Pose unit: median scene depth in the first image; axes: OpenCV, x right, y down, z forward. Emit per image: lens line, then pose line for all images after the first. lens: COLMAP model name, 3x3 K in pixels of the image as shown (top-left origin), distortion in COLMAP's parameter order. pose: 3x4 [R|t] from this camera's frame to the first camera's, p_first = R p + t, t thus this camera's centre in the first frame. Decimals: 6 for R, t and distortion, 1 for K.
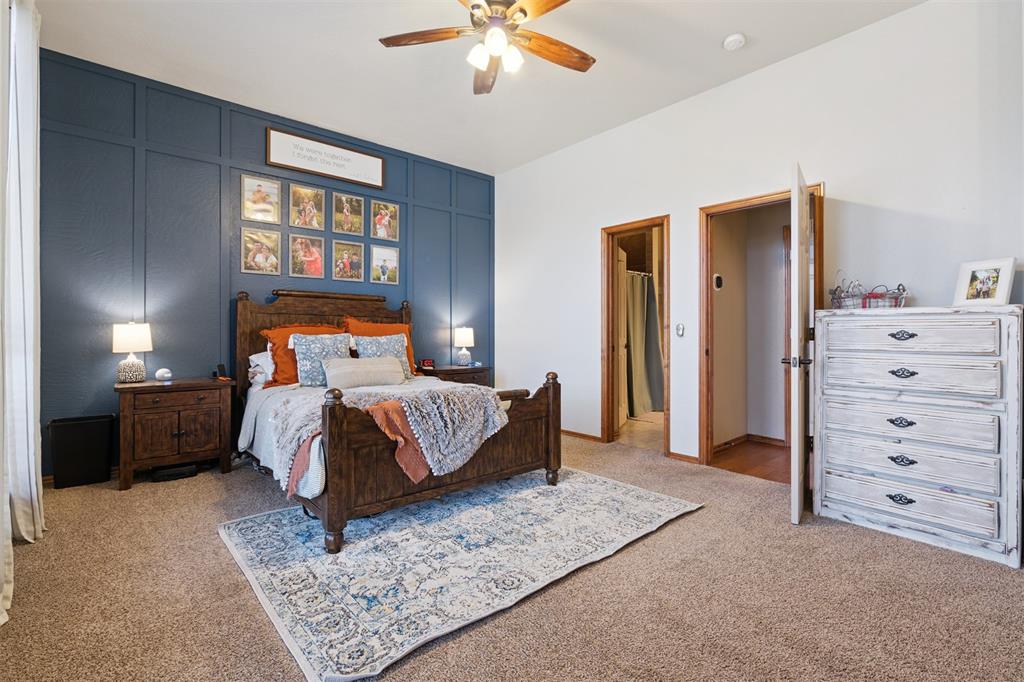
lens RADIAL K [[464.8, 0, 511.9], [0, 464.8, 332.2], [0, 0, 1]] dist [-0.007619, 0.002471]
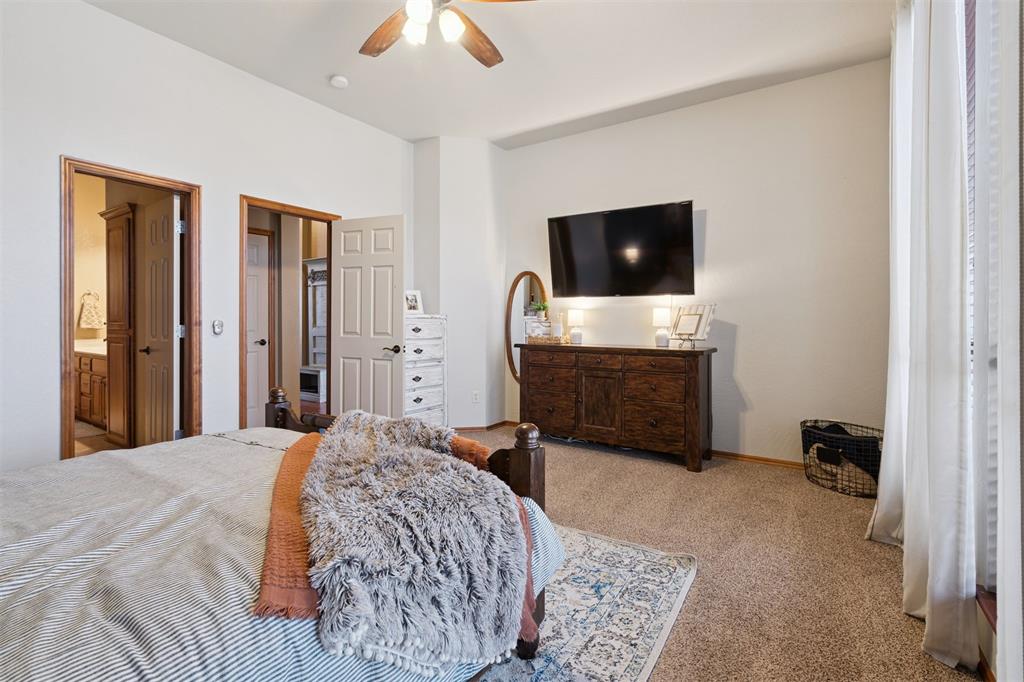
lens RADIAL K [[464.8, 0, 514.0], [0, 464.8, 324.2], [0, 0, 1]] dist [-0.007619, 0.002471]
pose [[-0.266091, -0.009922, 0.963897, -1.196563], [-0.002160, 0.999951, 0.009697, -0.040651], [-0.963945, 0.000499, -0.266100, 1.372963]]
